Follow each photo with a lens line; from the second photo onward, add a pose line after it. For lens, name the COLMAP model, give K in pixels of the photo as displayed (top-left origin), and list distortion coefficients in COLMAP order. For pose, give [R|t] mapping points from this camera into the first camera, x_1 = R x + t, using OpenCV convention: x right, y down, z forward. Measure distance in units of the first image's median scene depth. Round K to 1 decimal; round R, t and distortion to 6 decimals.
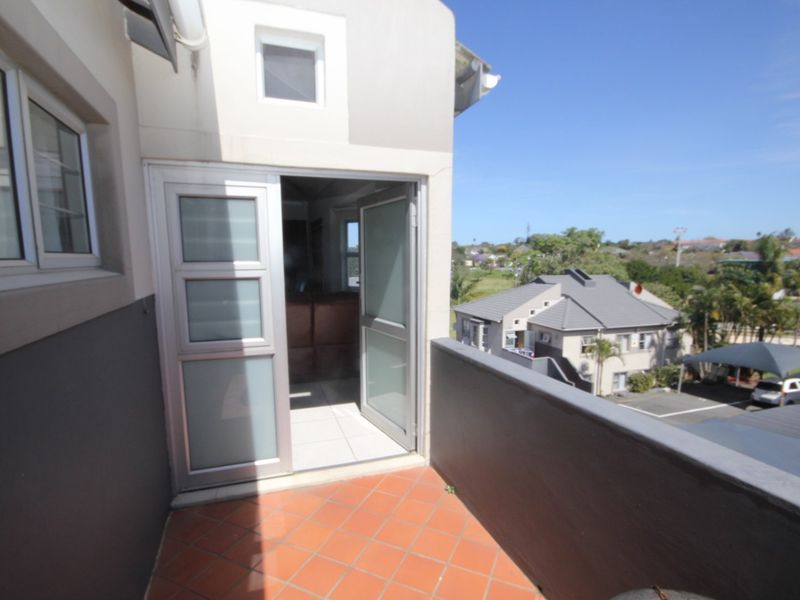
lens RADIAL K [[423.4, 0, 403.1], [0, 423.4, 326.1], [0, 0, 1]] dist [-0.000922, 0.000454]
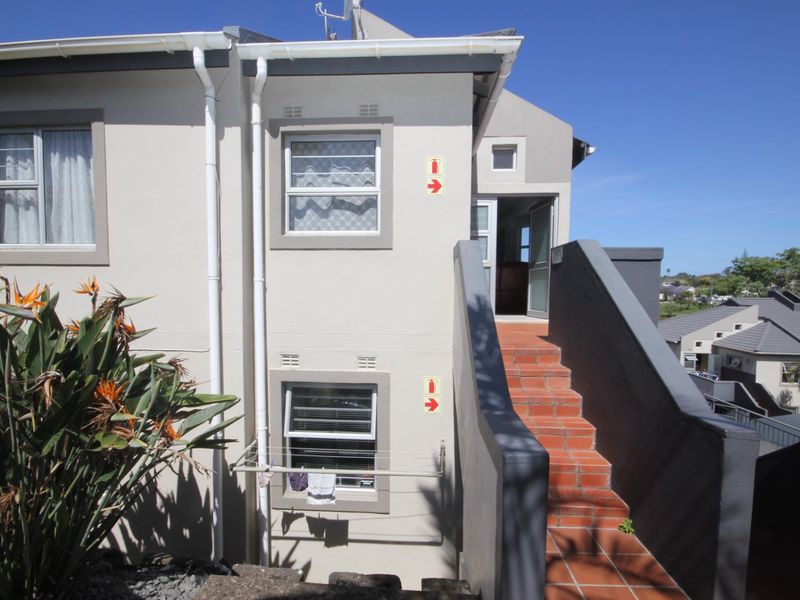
lens RADIAL K [[423.4, 0, 403.1], [0, 423.4, 326.1], [0, 0, 1]] dist [-0.000922, 0.000454]
pose [[0.923297, 0.036028, -0.382393, 0.017631], [-0.065376, 0.995804, -0.064029, 0.056259], [0.378481, 0.084117, 0.921779, -0.137018]]
